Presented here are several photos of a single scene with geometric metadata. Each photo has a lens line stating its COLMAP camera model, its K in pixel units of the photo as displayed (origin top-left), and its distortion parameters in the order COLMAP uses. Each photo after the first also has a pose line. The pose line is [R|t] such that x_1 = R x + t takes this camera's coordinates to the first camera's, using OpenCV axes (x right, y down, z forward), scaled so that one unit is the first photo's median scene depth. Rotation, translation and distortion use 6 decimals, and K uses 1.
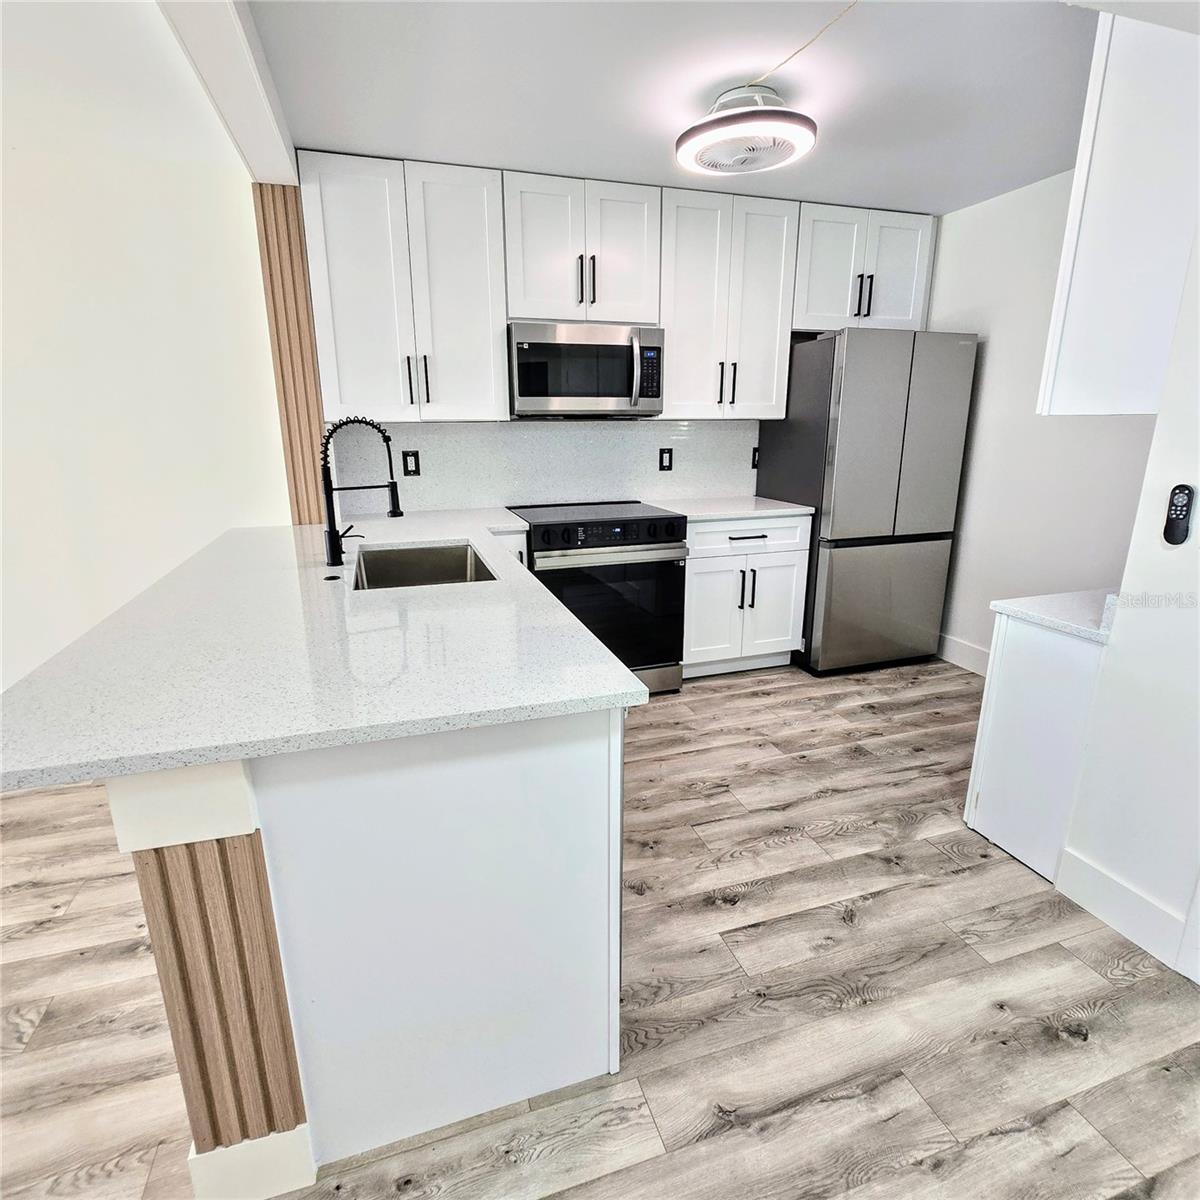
lens RADIAL K [[648.3, 0, 602.9], [0, 648.3, 581.0], [0, 0, 1]] dist [0.002595, -0.003115]
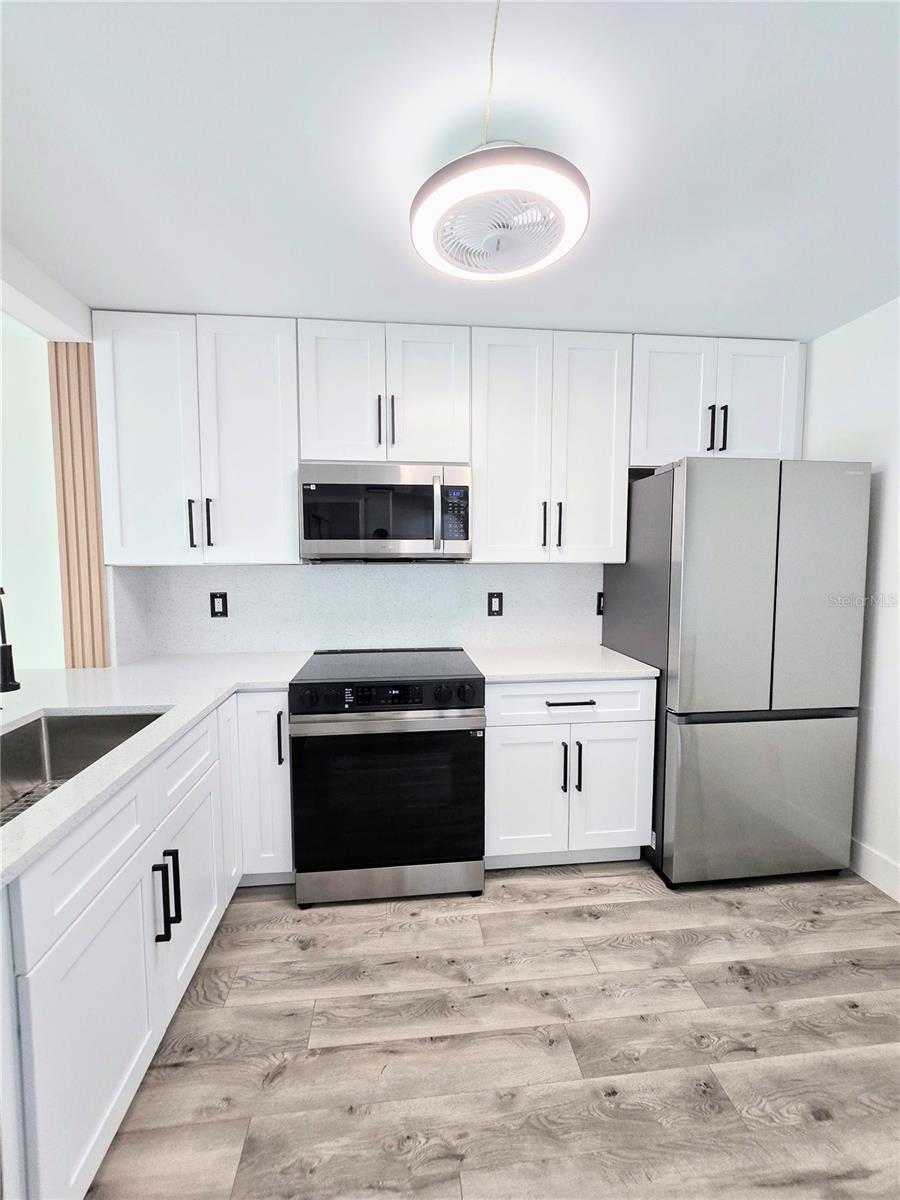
lens RADIAL K [[491.3, 0, 440.3], [0, 491.3, 587.9], [0, 0, 1]] dist [-0.002000, 0.000077]
pose [[0.976502, 0.018052, -0.214750, 0.196854], [-0.056472, 0.983100, -0.174144, -0.095663], [0.207977, 0.182180, 0.961018, 0.345807]]
